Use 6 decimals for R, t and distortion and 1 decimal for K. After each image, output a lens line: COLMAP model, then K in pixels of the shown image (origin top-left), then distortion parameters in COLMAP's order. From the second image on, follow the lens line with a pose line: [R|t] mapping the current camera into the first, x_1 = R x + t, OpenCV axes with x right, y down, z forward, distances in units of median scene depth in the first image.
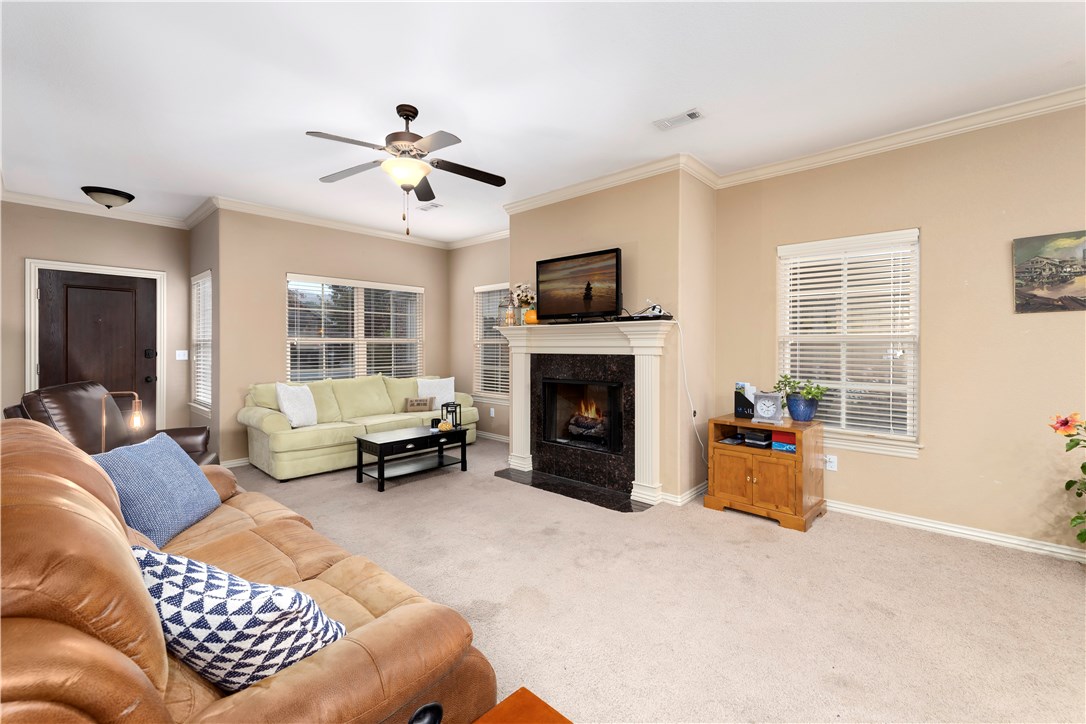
lens RADIAL K [[463.7, 0, 532.2], [0, 463.7, 347.9], [0, 0, 1]] dist [0.000284, -0.000004]
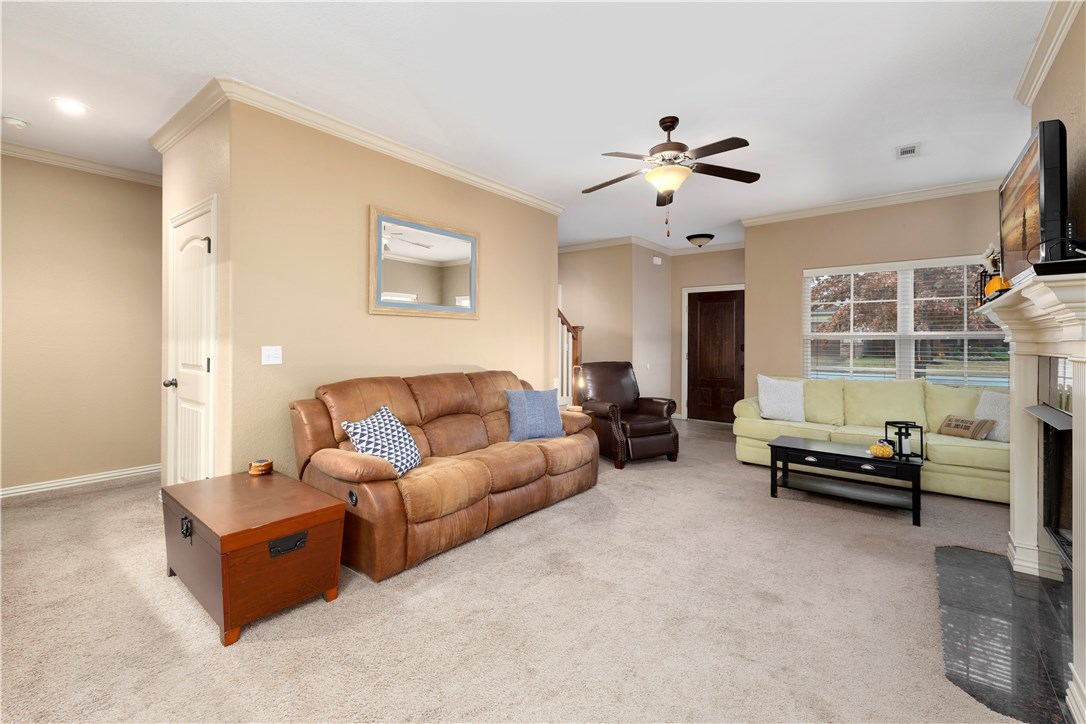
lens RADIAL K [[463.9, 0, 546.9], [0, 463.9, 340.4], [0, 0, 1]] dist [0.001054, 0.000156]
pose [[0.074294, -0.003045, -0.997232, 0.589768], [-0.008915, 0.999953, -0.003717, 0.001571], [0.997197, 0.009166, 0.074263, 0.482669]]
